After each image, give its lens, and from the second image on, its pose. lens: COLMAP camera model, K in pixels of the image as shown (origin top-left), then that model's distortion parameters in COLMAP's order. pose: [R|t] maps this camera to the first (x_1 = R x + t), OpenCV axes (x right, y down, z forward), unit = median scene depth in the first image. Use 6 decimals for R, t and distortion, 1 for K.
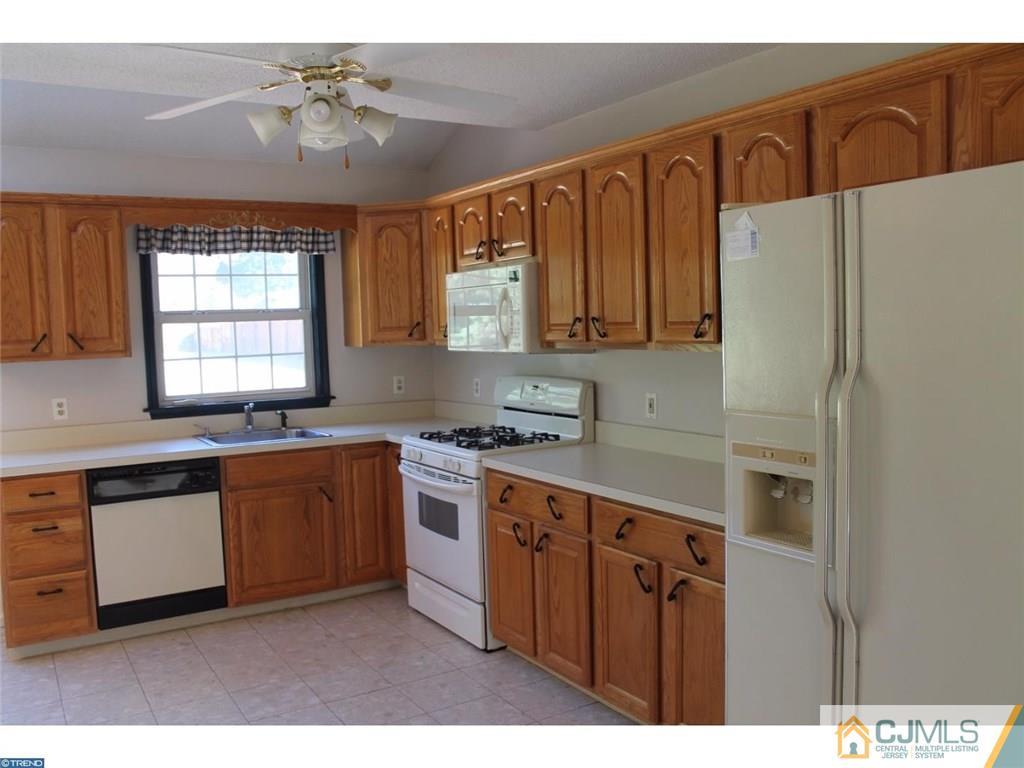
lens RADIAL K [[875.2, 0, 509.3], [0, 875.2, 384.1], [0, 0, 1]] dist [-0.128120, 0.054706]
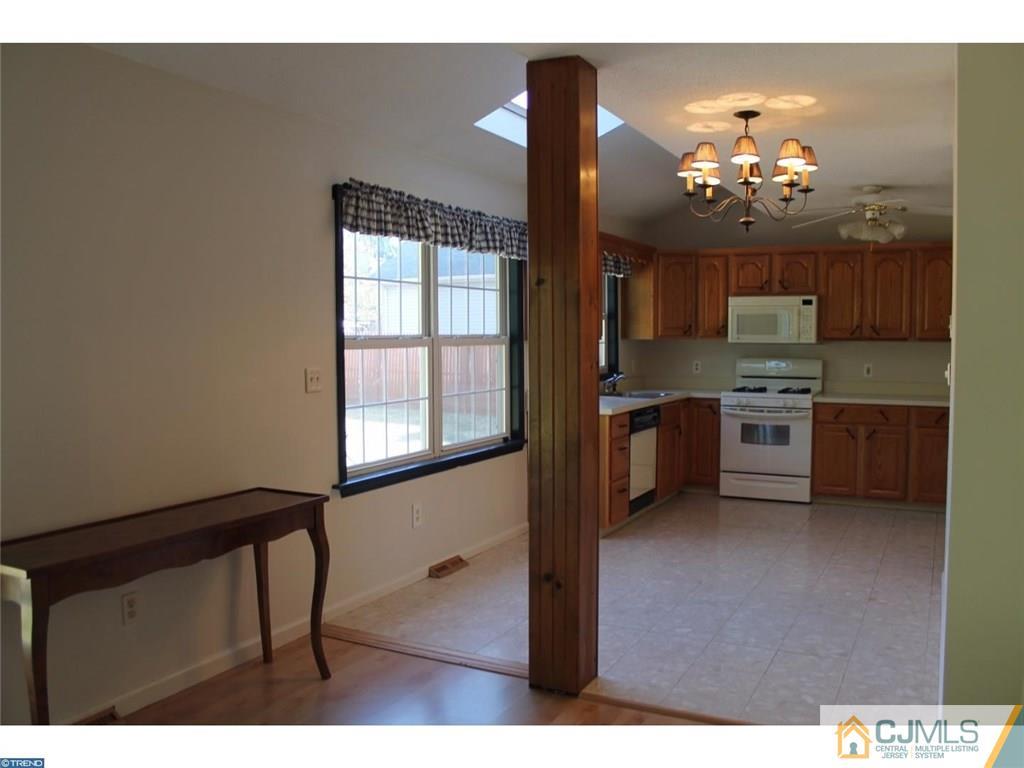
lens RADIAL K [[875.2, 0, 514.0], [0, 875.2, 388.5], [0, 0, 1]] dist [-0.128120, 0.054706]
pose [[0.854550, -0.004323, 0.519351, -1.453620], [0.011959, 0.999864, -0.011355, 0.073030], [-0.519231, 0.015914, 0.854486, -0.240987]]
